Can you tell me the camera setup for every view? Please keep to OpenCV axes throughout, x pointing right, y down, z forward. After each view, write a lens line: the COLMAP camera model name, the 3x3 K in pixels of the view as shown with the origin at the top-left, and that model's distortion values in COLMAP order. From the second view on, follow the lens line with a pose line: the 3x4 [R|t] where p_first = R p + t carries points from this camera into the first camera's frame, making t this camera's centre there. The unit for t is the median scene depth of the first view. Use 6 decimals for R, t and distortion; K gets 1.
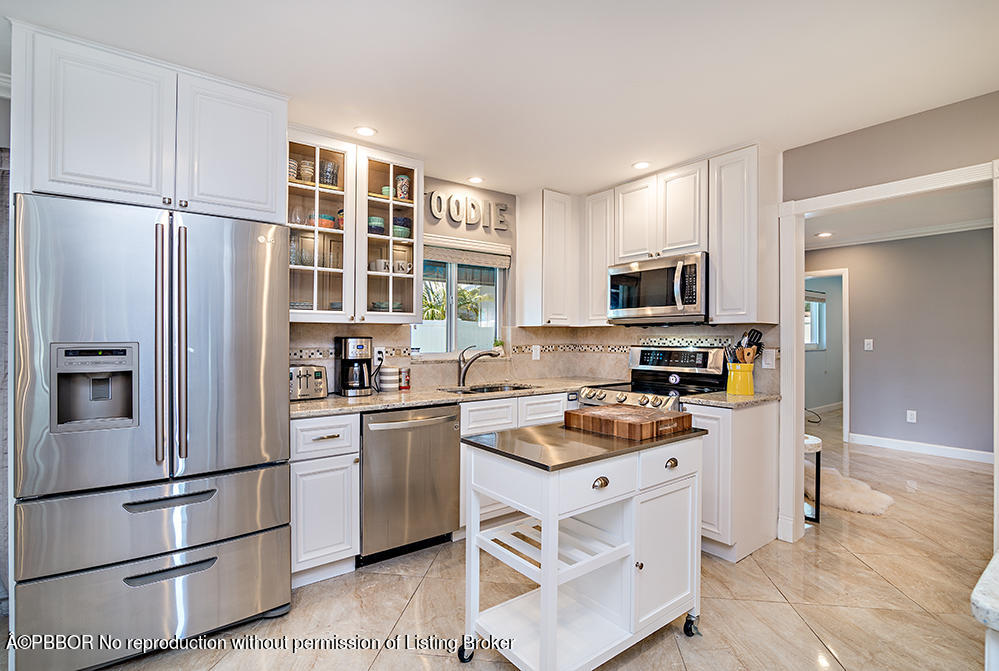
lens RADIAL K [[478.7, 0, 497.2], [0, 478.7, 339.6], [0, 0, 1]] dist [-0.012780, -0.002376]
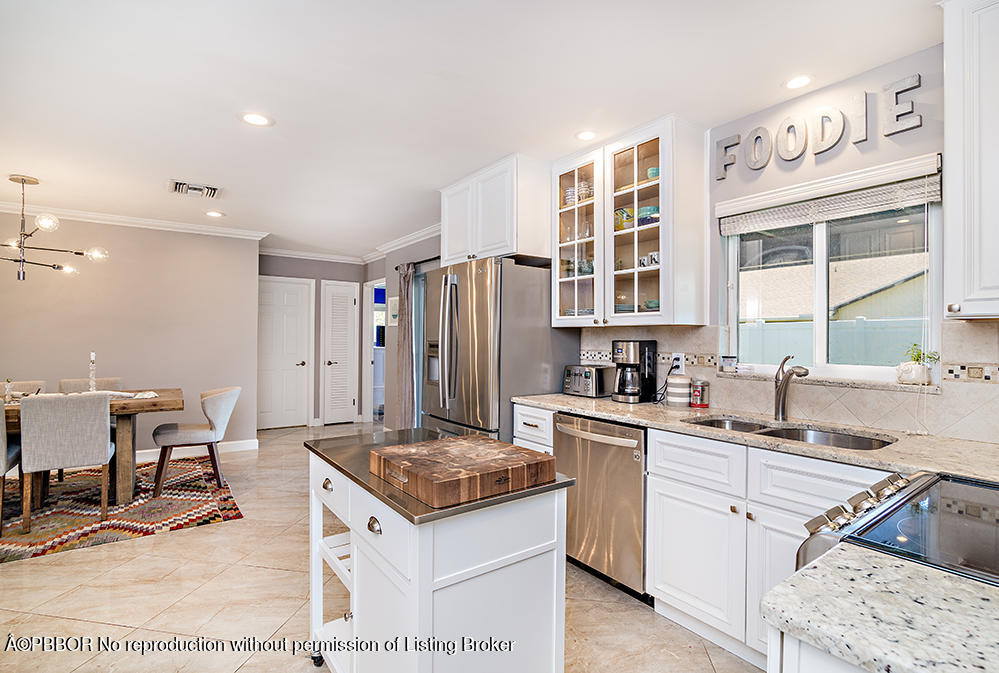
lens RADIAL K [[478.7, 0, 496.8], [0, 478.7, 335.7], [0, 0, 1]] dist [-0.012780, -0.002376]
pose [[-0.012524, -0.008451, -0.999886, 0.689865], [-0.017046, 0.999821, -0.008237, -0.002312], [0.999776, 0.016941, -0.012666, 0.784595]]
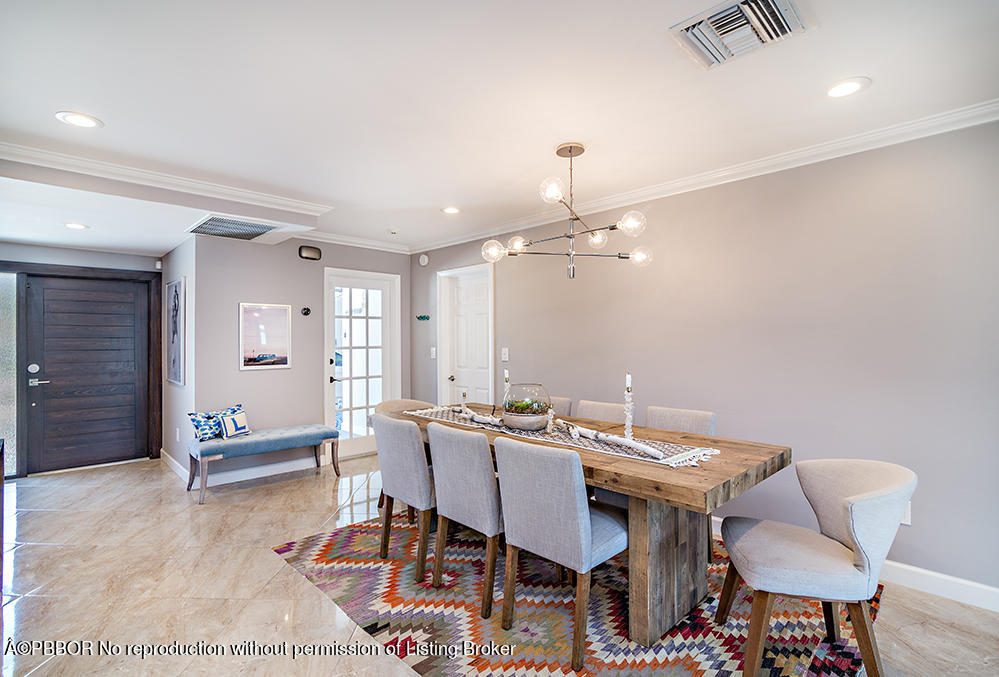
lens RADIAL K [[478.7, 0, 493.2], [0, 478.7, 336.9], [0, 0, 1]] dist [-0.012780, -0.002376]
pose [[-0.990540, 0.002494, -0.137199, -0.226019], [0.003099, 0.999986, -0.004193, -0.013445], [0.137187, -0.004579, -0.990535, 0.478130]]
